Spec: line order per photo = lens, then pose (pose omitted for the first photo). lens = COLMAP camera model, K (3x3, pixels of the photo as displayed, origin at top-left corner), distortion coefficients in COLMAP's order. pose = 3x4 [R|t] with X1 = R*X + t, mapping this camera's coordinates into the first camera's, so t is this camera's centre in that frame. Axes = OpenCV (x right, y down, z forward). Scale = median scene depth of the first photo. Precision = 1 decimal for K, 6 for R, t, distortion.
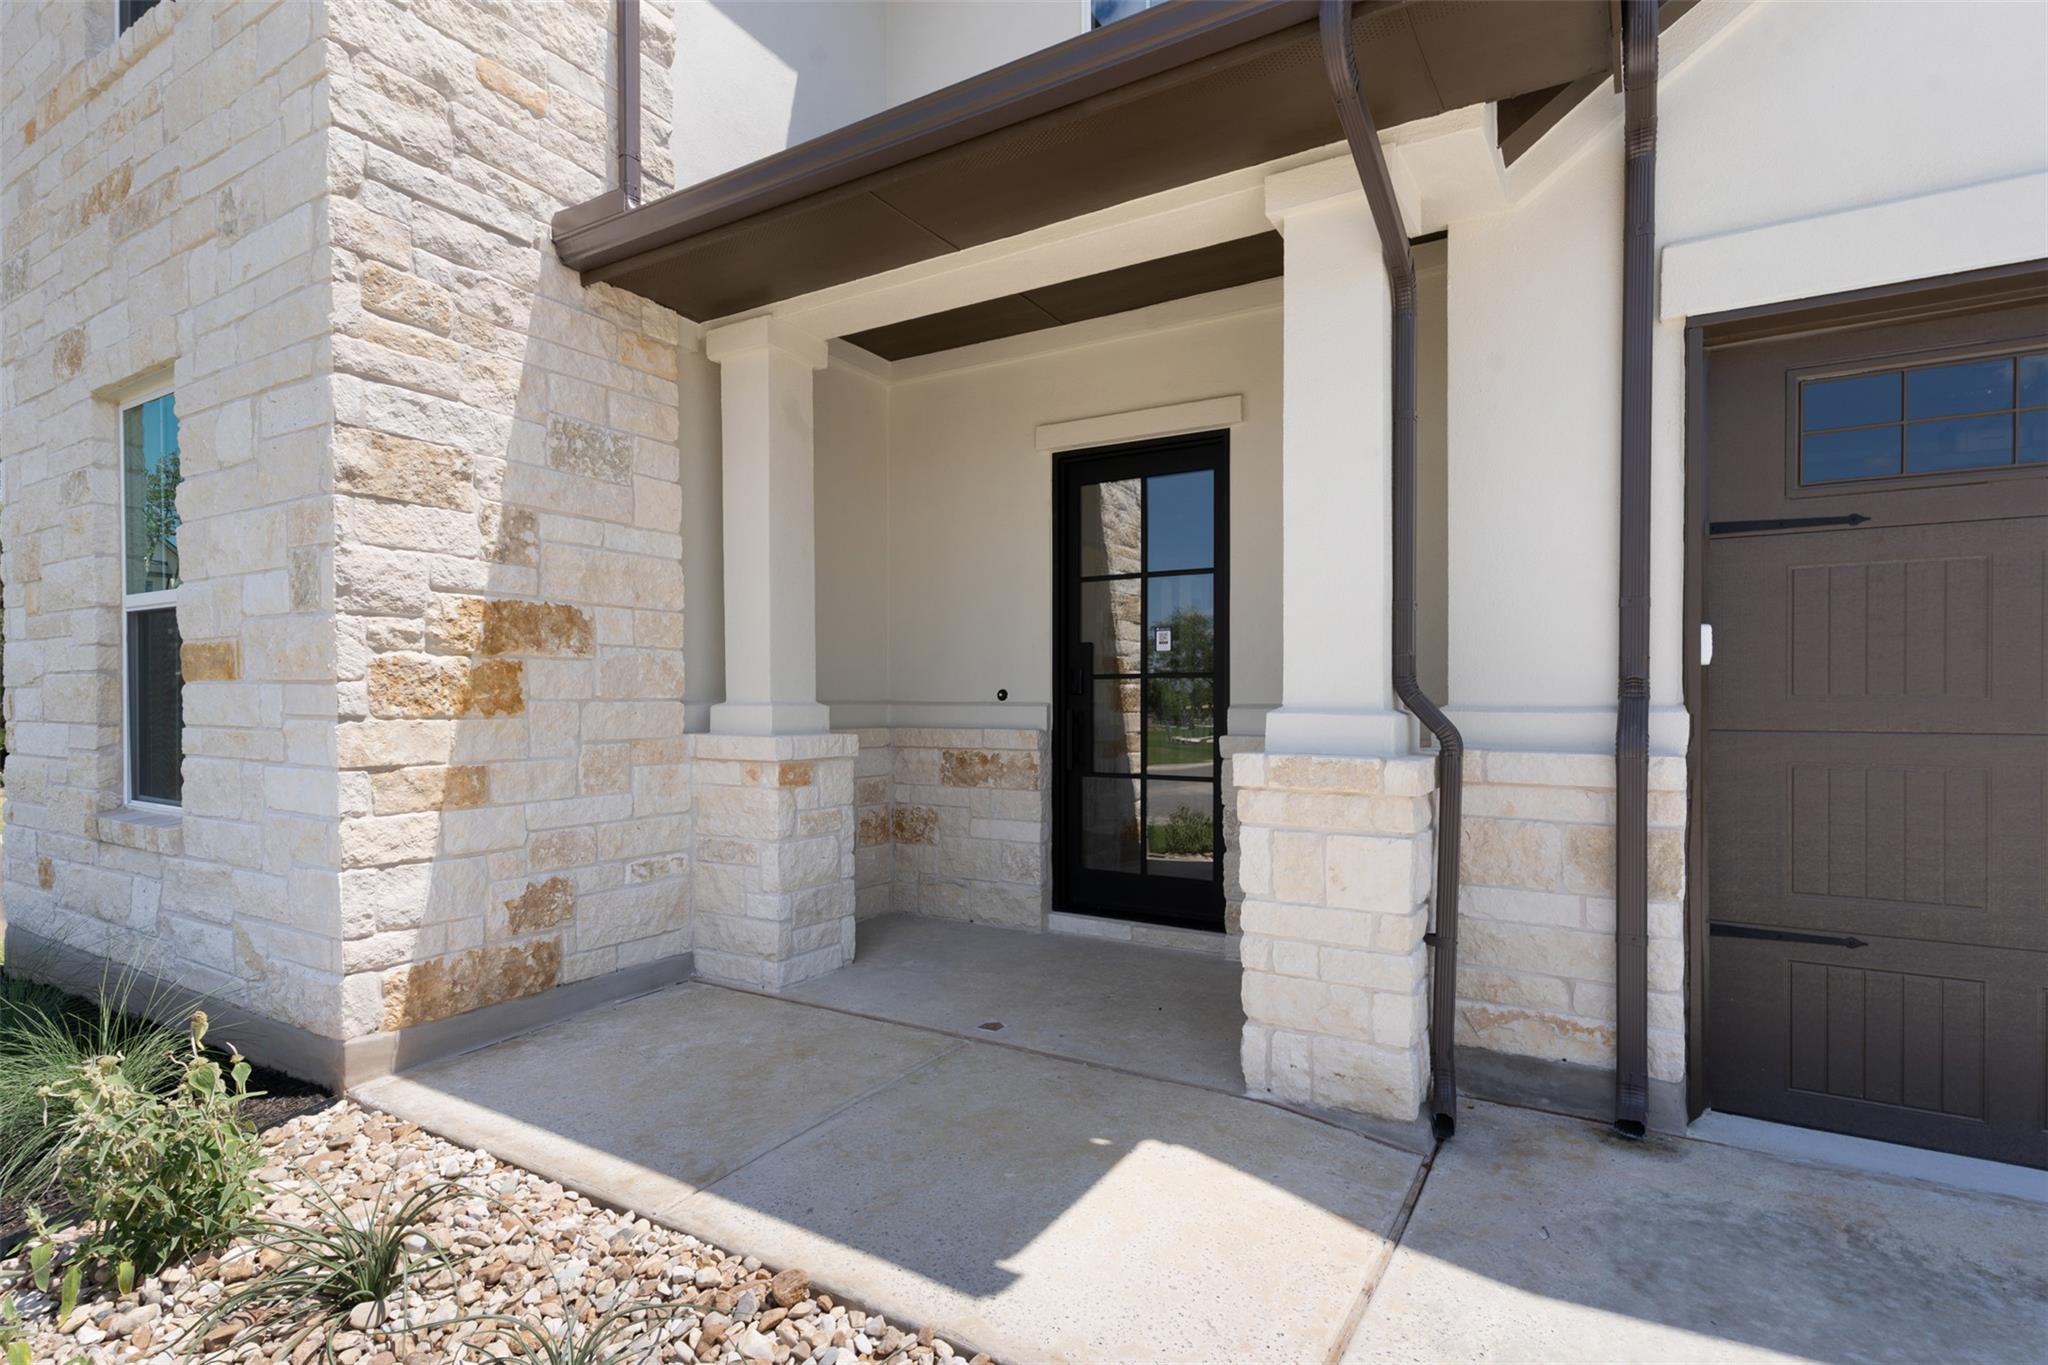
lens RADIAL K [[997.4, 0, 1015.9], [0, 997.4, 681.7], [0, 0, 1]] dist [-0.001237, -0.000081]
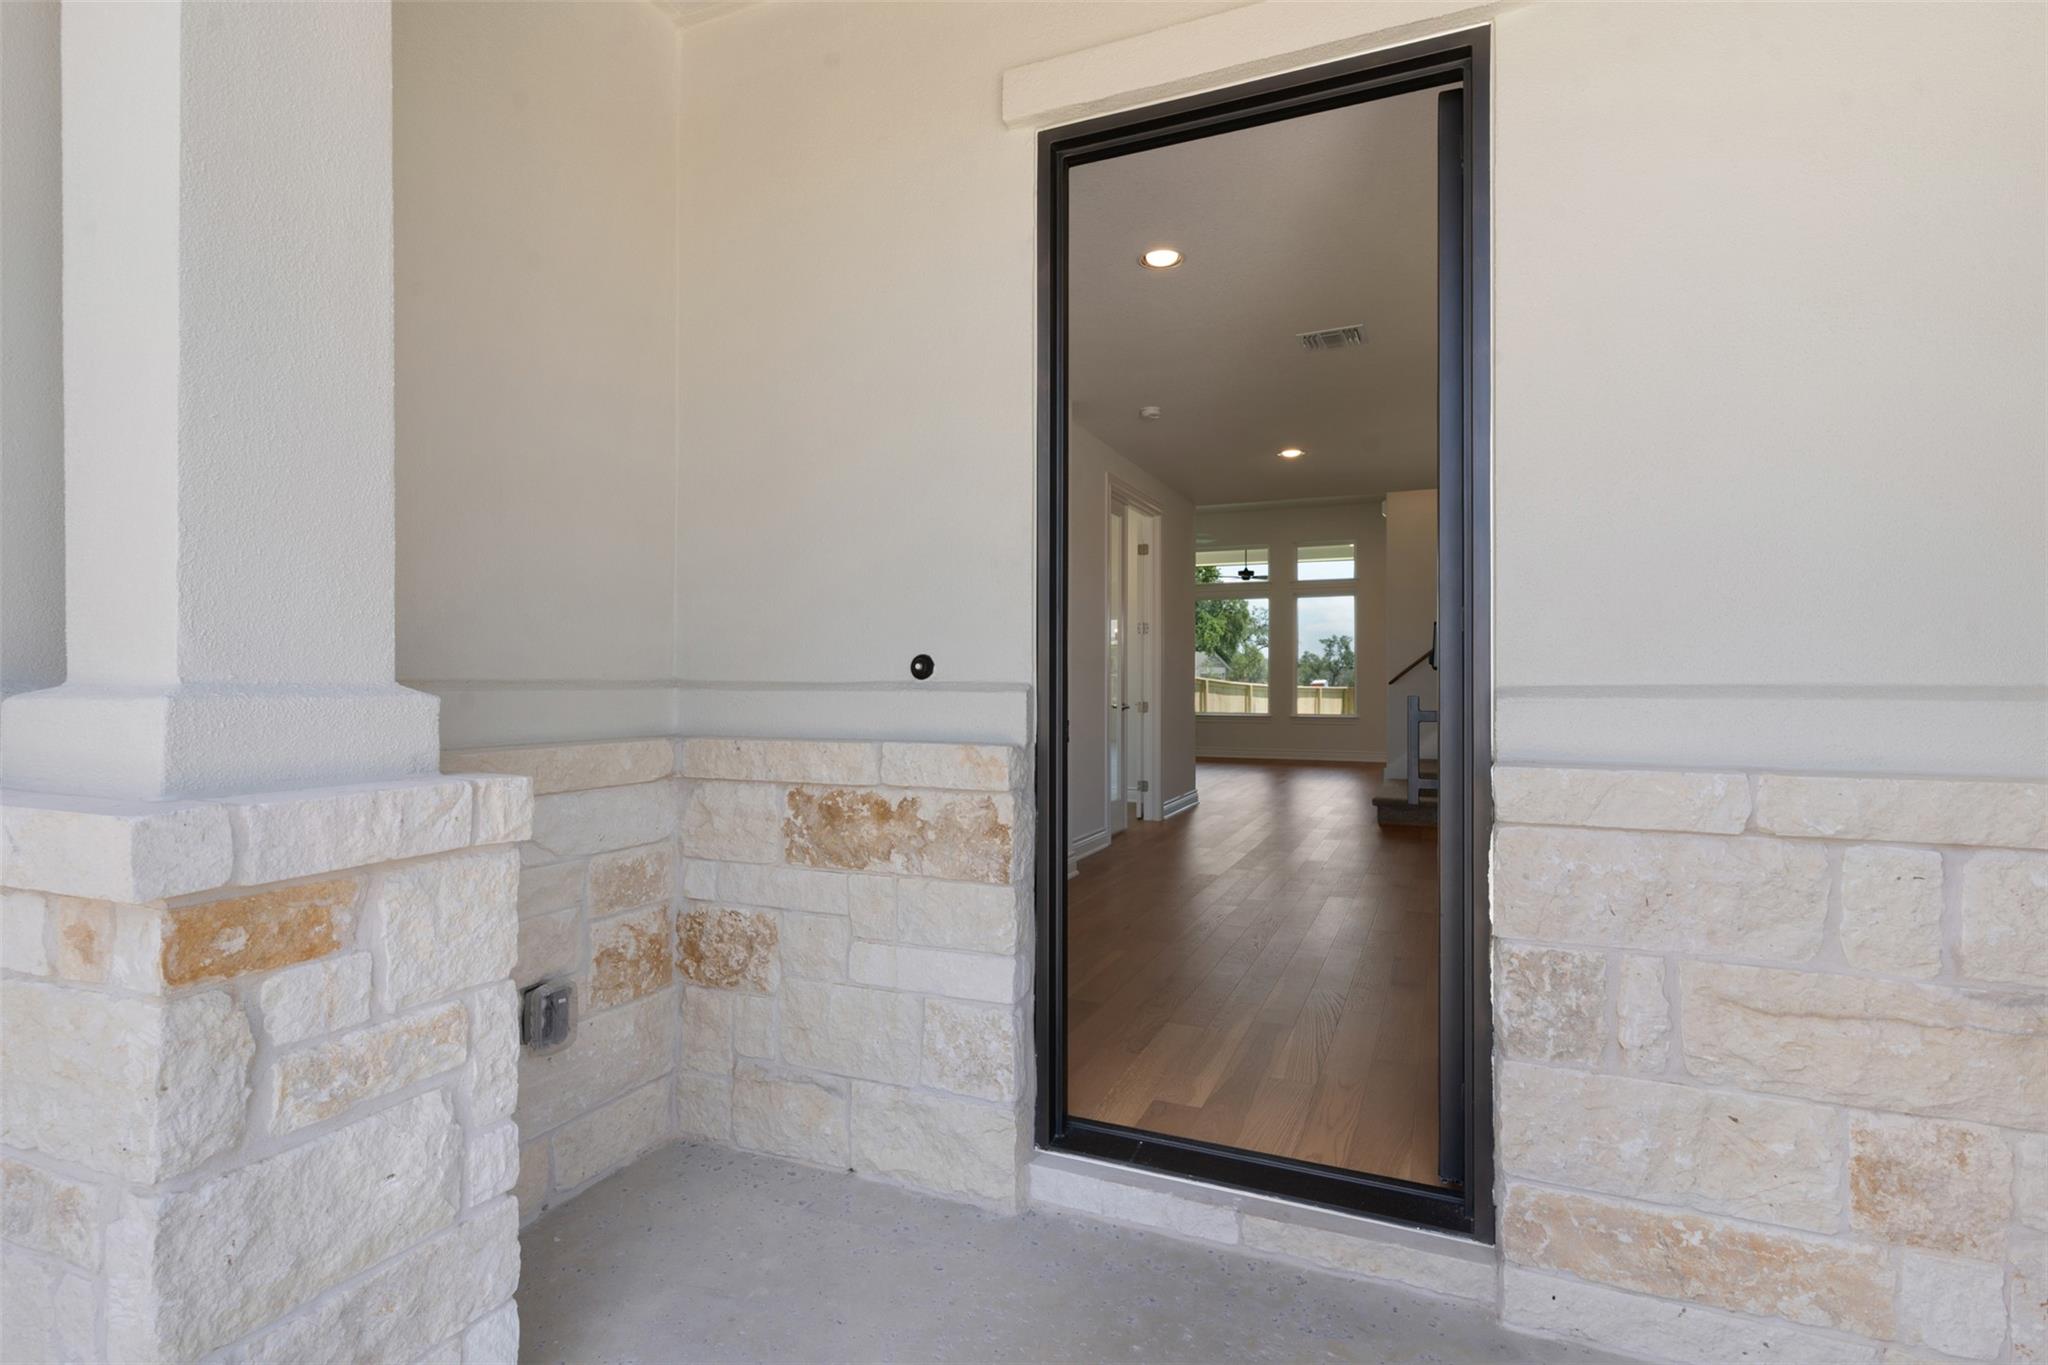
lens RADIAL K [[988.7, 0, 1021.8], [0, 988.7, 637.9], [0, 0, 1]] dist [0.001772, 0.000007]
pose [[0.989590, 0.003507, 0.143874, -0.041309], [0.000048, 0.999695, -0.024699, 0.013925], [-0.143917, 0.024448, 0.989288, 0.670202]]
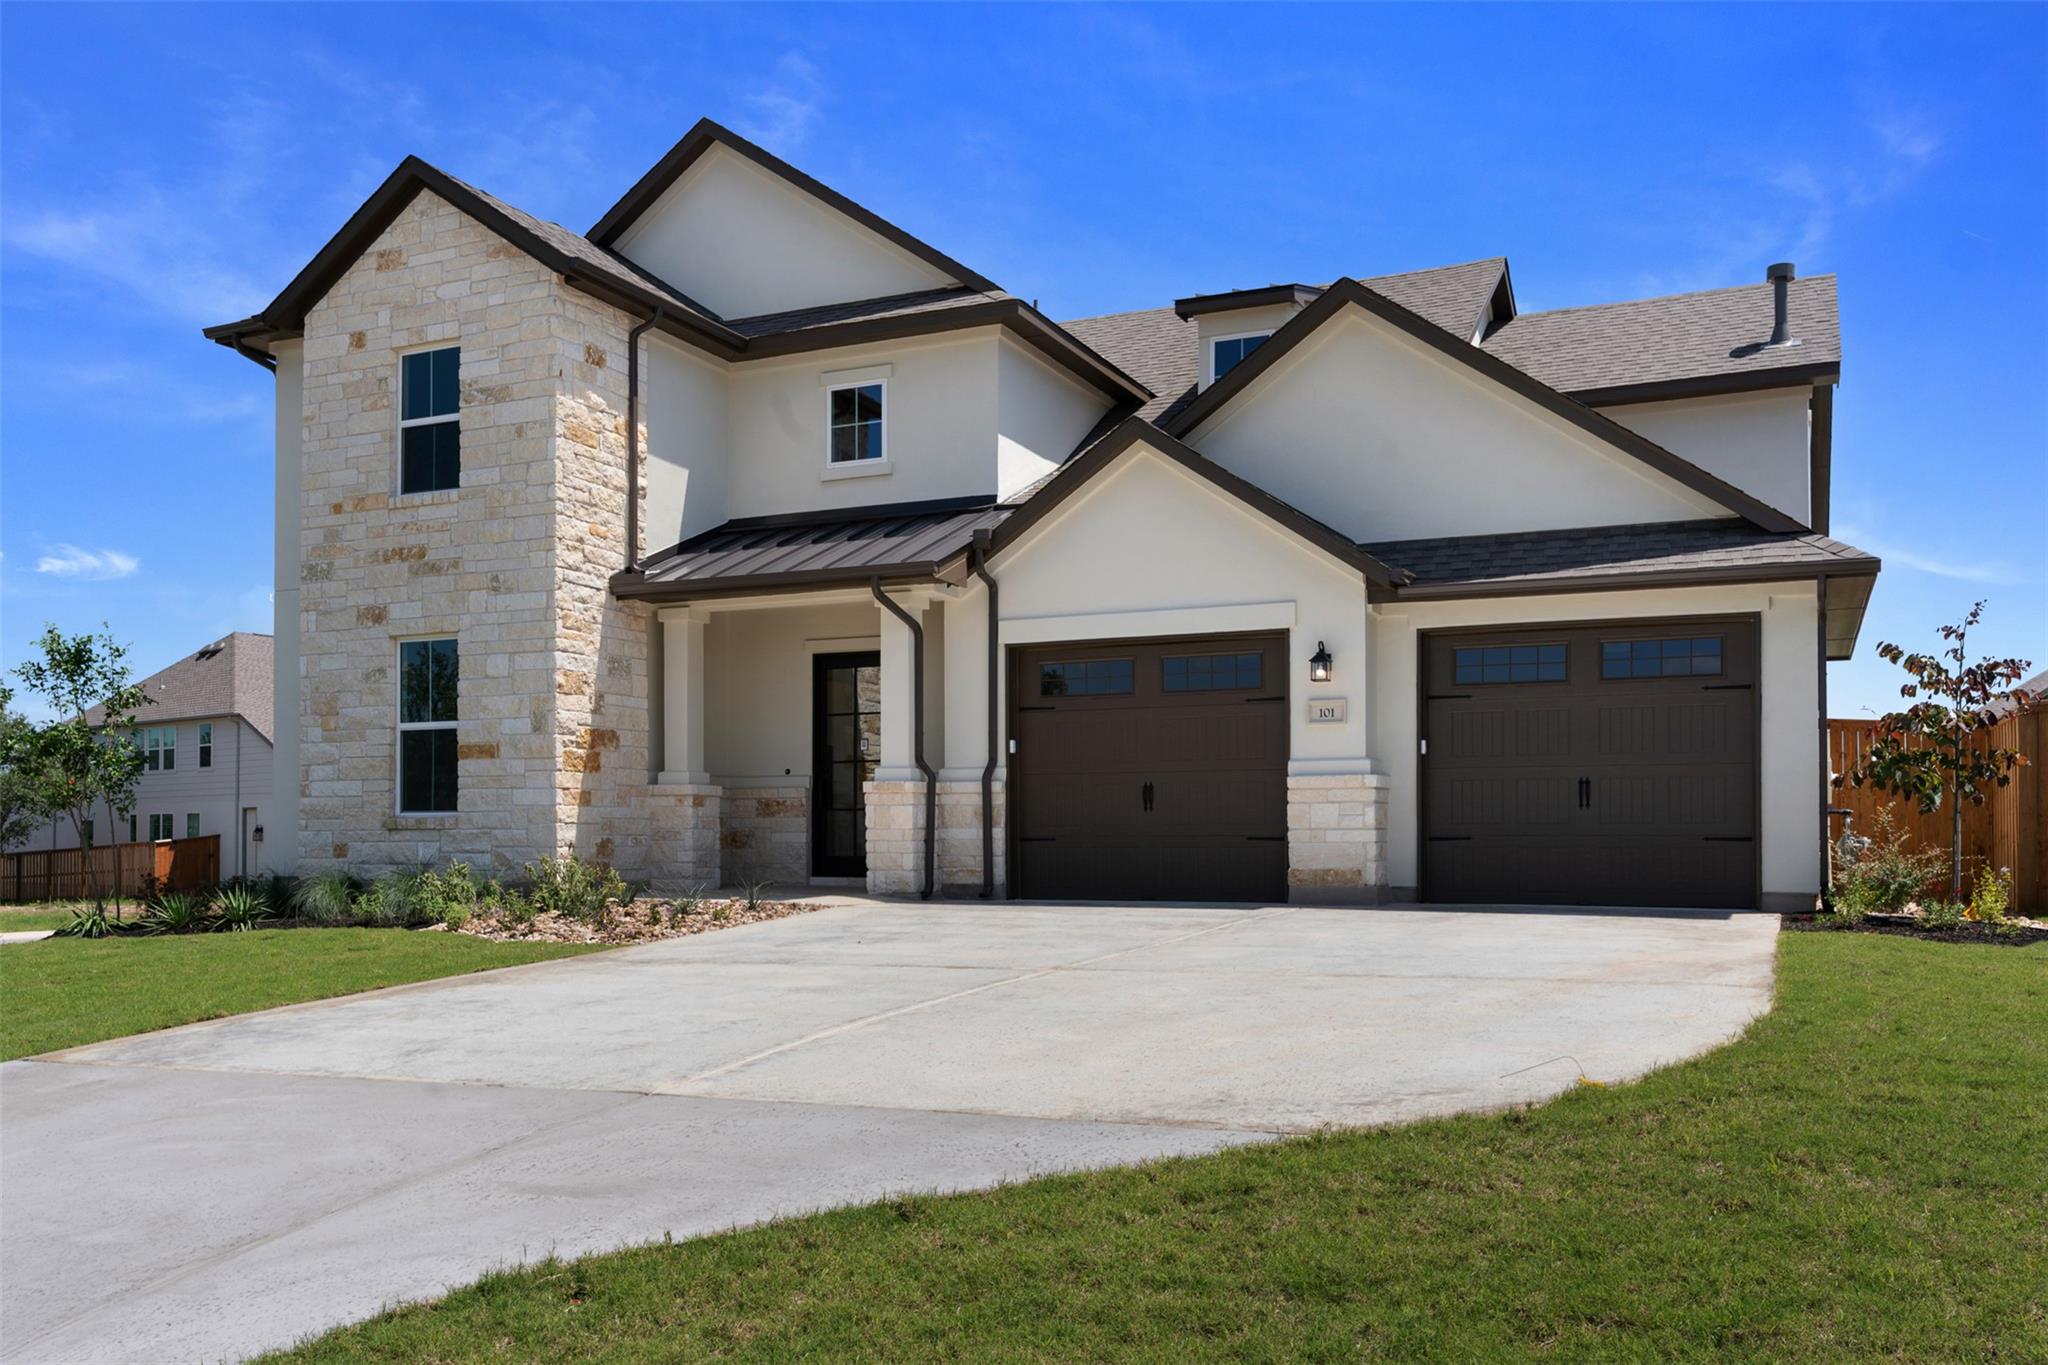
lens RADIAL K [[1681.2, 0, 1021.8], [0, 1681.2, 771.7], [0, 0, 1]] dist [-0.003806, -0.000836]
pose [[0.992317, 0.003158, 0.123681, 0.044239], [0.000081, 0.999658, -0.026168, 0.125923], [-0.123721, 0.025977, 0.991977, -2.993164]]
